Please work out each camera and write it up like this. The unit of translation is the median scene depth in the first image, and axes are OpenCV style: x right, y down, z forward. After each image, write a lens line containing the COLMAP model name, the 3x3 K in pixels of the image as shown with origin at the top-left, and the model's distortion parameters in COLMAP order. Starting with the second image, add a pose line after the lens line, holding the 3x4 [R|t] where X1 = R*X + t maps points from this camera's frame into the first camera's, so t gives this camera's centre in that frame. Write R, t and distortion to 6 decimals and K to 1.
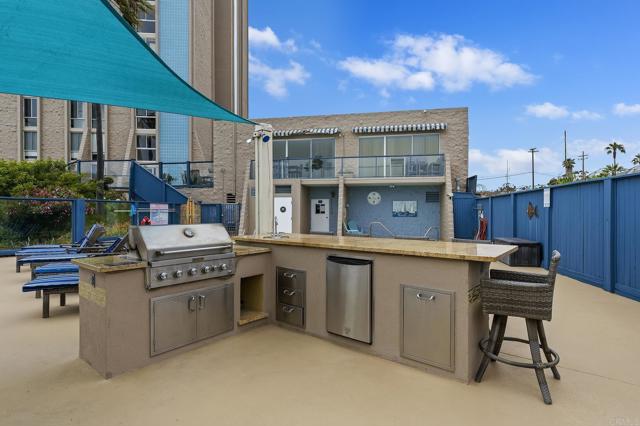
lens RADIAL K [[327.8, 0, 316.6], [0, 327.8, 217.3], [0, 0, 1]] dist [-0.001525, -0.000360]
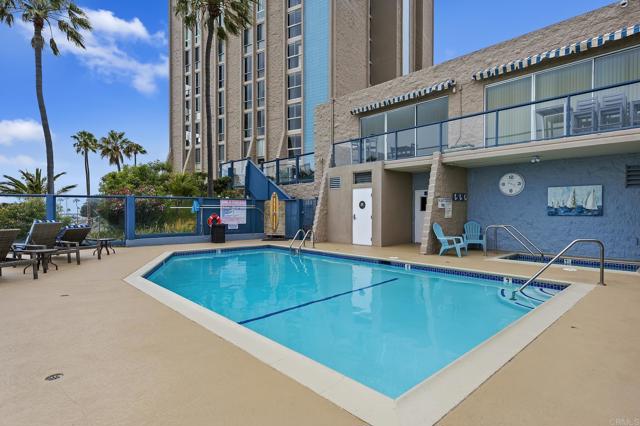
lens RADIAL K [[327.8, 0, 321.0], [0, 327.8, 214.8], [0, 0, 1]] dist [-0.001525, -0.000360]
pose [[0.815150, 0.006250, -0.579216, 0.239885], [-0.008760, 0.999960, -0.001538, 0.000518], [0.579184, 0.006328, 0.815173, 0.325774]]
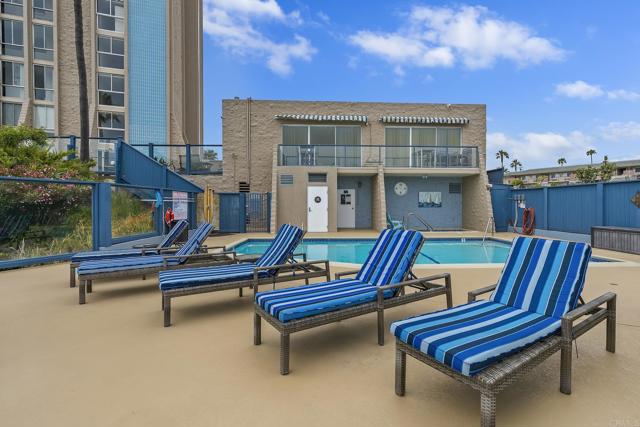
lens RADIAL K [[296.6, 0, 324.9], [0, 296.6, 210.2], [0, 0, 1]] dist [0.000431, 0.000988]
pose [[0.969930, -0.005391, 0.243325, -0.272174], [0.004294, 0.999978, 0.005039, 0.001343], [-0.243347, -0.003842, 0.969932, 0.180145]]
